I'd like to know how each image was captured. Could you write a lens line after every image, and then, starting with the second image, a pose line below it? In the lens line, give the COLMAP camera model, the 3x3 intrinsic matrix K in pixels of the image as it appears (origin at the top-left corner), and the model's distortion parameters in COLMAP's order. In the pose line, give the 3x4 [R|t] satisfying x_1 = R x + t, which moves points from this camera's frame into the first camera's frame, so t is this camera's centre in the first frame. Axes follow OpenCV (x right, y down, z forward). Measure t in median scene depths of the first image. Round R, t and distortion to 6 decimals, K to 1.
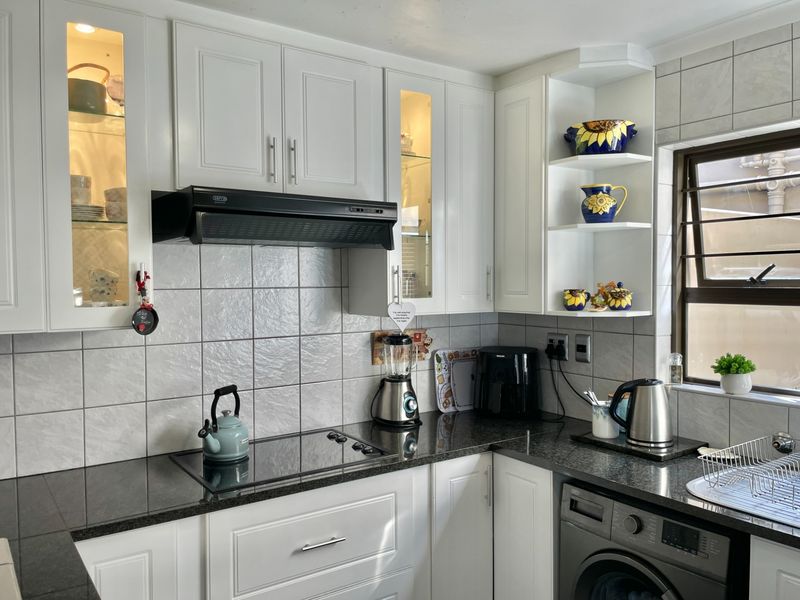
lens RADIAL K [[626.4, 0, 400.0], [0, 626.4, 300.0], [0, 0, 1]] dist [-0.001287, -0.001192]
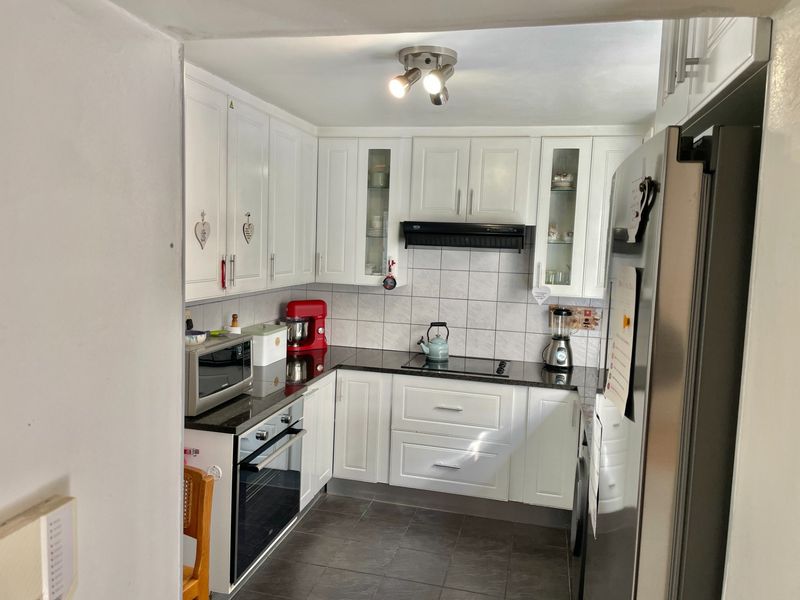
lens RADIAL K [[603.4, 0, 400.0], [0, 603.4, 300.0], [0, 0, 1]] dist [0.004127, -0.002068]
pose [[0.647656, 0.105067, -0.754654, 1.022173], [-0.065232, 0.994456, 0.082471, -0.071807], [0.759135, -0.004185, 0.650919, -0.278582]]
